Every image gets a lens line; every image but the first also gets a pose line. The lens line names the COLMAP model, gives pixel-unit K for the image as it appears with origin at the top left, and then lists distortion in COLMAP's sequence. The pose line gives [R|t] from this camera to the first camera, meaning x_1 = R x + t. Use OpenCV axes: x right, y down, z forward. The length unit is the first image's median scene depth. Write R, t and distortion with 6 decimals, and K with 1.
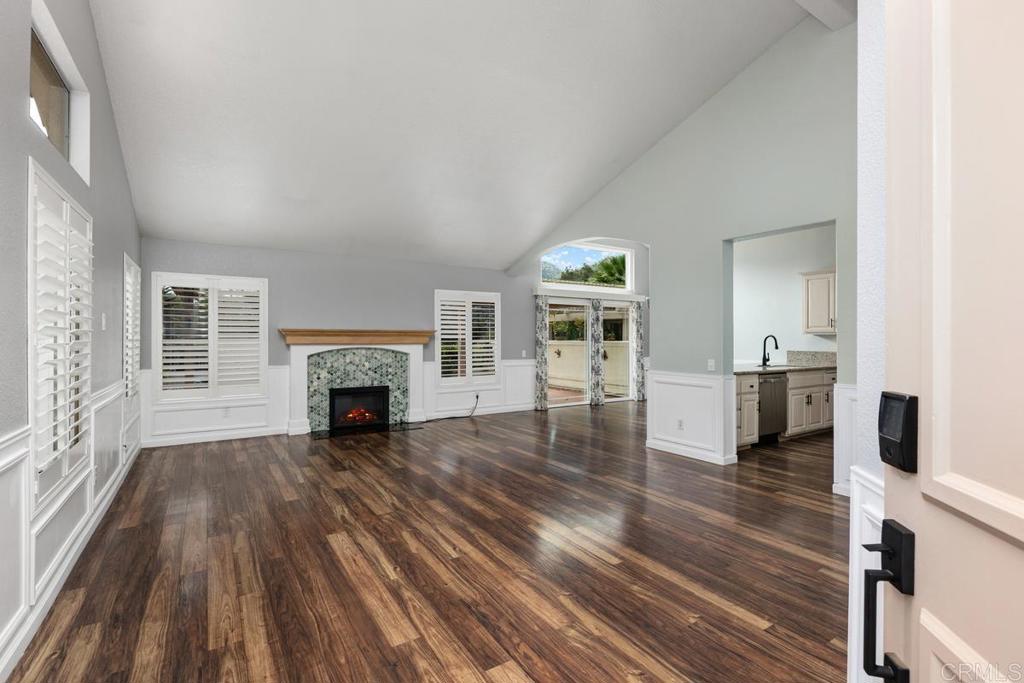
lens RADIAL K [[477.9, 0, 510.5], [0, 477.9, 339.7], [0, 0, 1]] dist [-0.007753, 0.001472]
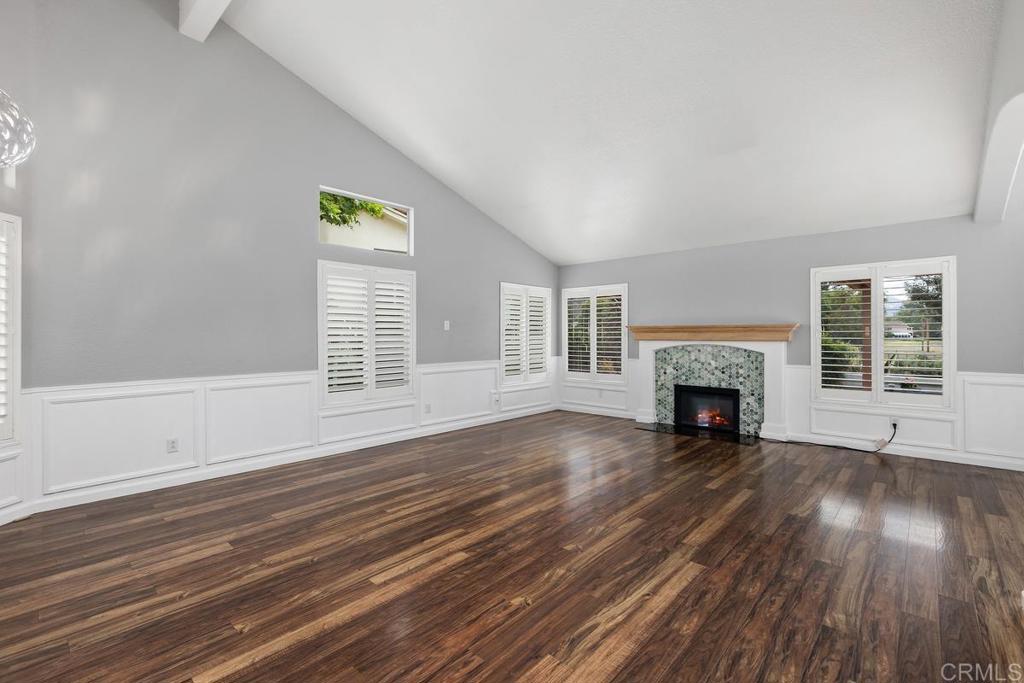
lens RADIAL K [[452.3, 0, 514.5], [0, 452.3, 338.6], [0, 0, 1]] dist [0.000424, -0.002135]
pose [[0.259780, 0.004880, -0.965655, 0.568542], [-0.002954, 0.999987, 0.004259, 0.003210], [0.965663, 0.001747, 0.259791, 0.528510]]
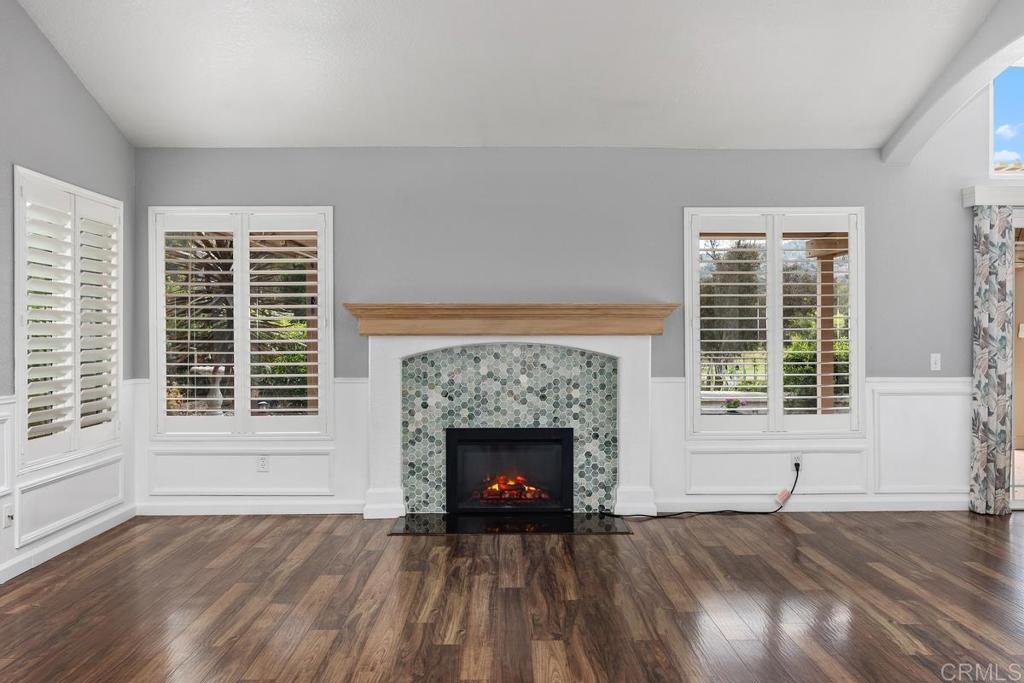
lens RADIAL K [[866.1, 0, 512.9], [0, 866.1, 338.2], [0, 0, 1]] dist [-0.003820, -0.003796]
pose [[0.848553, 0.000999, -0.529109, 0.170744], [0.001196, 0.999992, 0.003806, 0.011053], [0.529109, -0.003863, 0.848545, 0.372522]]
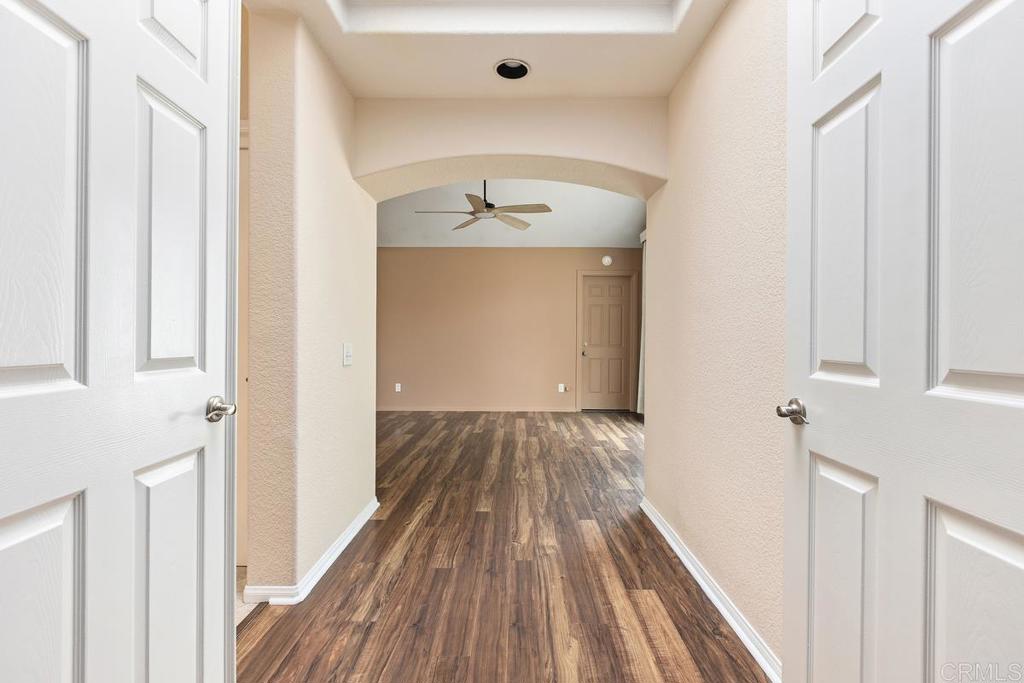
lens RADIAL K [[452.3, 0, 514.9], [0, 452.3, 338.1], [0, 0, 1]] dist [0.000424, -0.002135]
pose [[-0.841270, -0.005717, 0.540585, -0.348617], [-0.006170, 0.999980, 0.000973, 0.028060], [-0.540580, -0.002517, -0.841289, 1.303540]]
